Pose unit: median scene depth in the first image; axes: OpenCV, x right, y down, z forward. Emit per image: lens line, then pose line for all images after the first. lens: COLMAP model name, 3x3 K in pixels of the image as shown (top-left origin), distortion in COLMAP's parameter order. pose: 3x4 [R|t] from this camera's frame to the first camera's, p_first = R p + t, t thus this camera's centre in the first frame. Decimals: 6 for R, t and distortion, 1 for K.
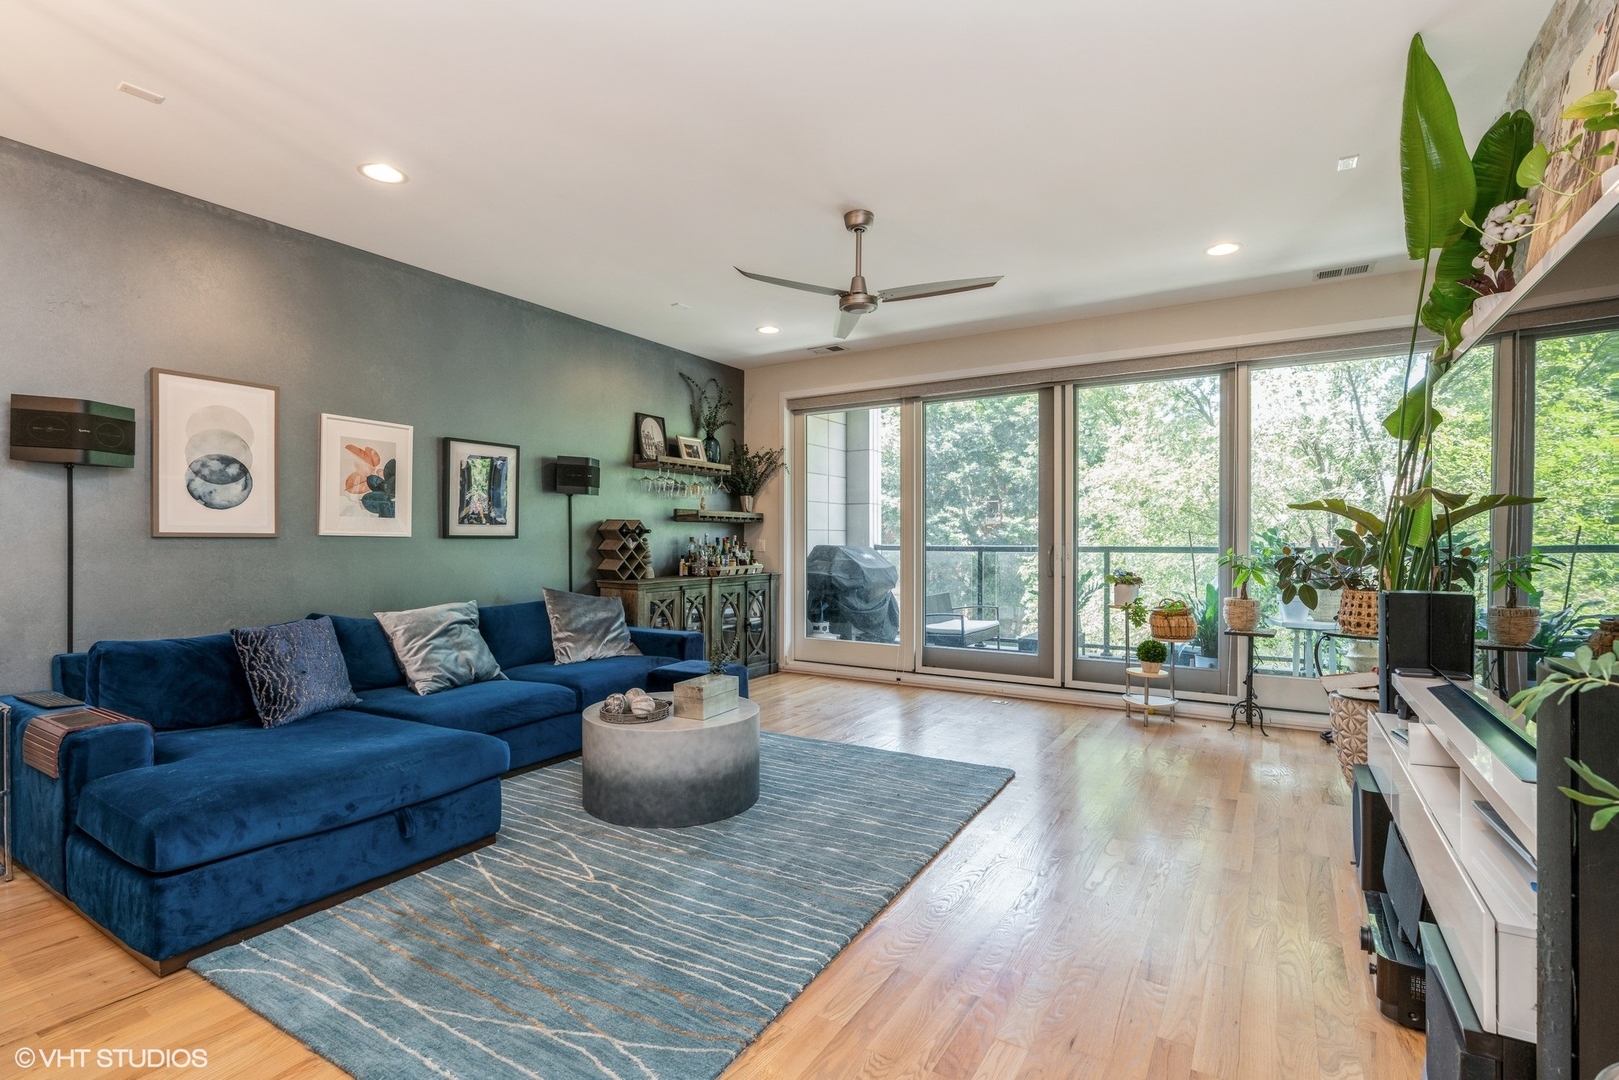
lens RADIAL K [[750.4, 0, 801.5], [0, 750.4, 538.3], [0, 0, 1]] dist [-0.021858, 0.004630]
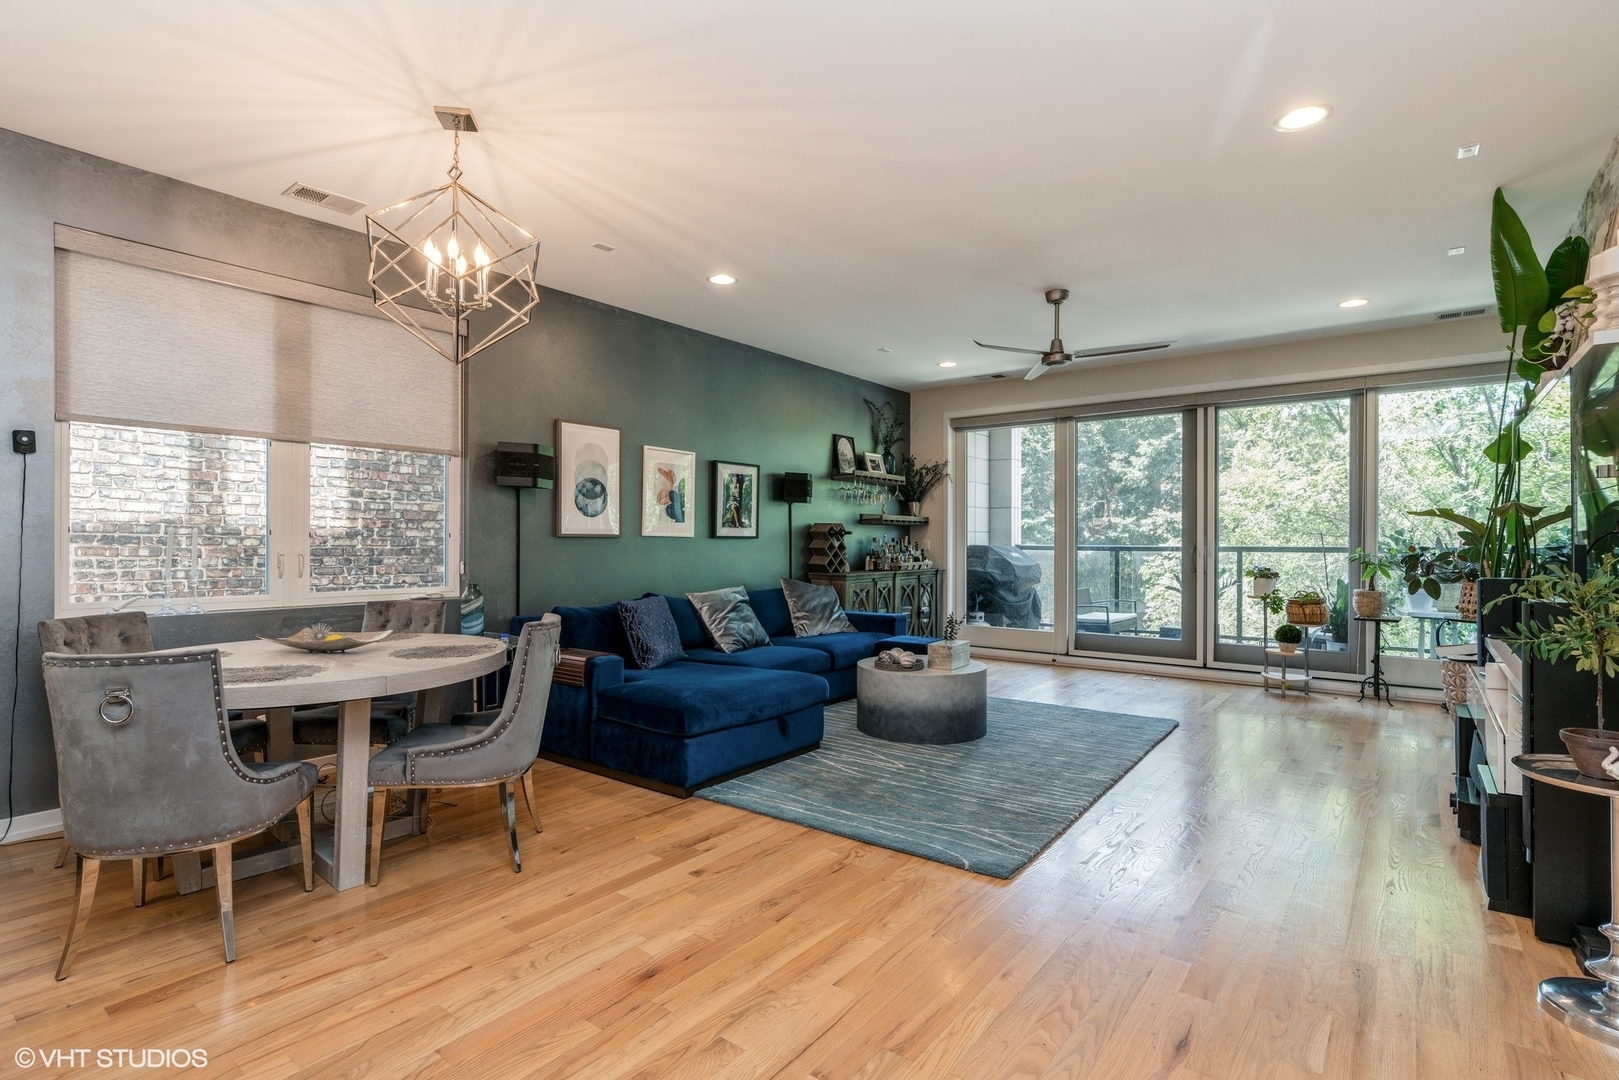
lens RADIAL K [[750.4, 0, 815.0], [0, 750.4, 538.1], [0, 0, 1]] dist [-0.021858, 0.004630]
pose [[0.993901, 0.001209, -0.110267, -0.171323], [-0.001369, 0.999998, -0.001379, 0.001397], [0.110265, 0.001522, 0.993901, -0.297613]]
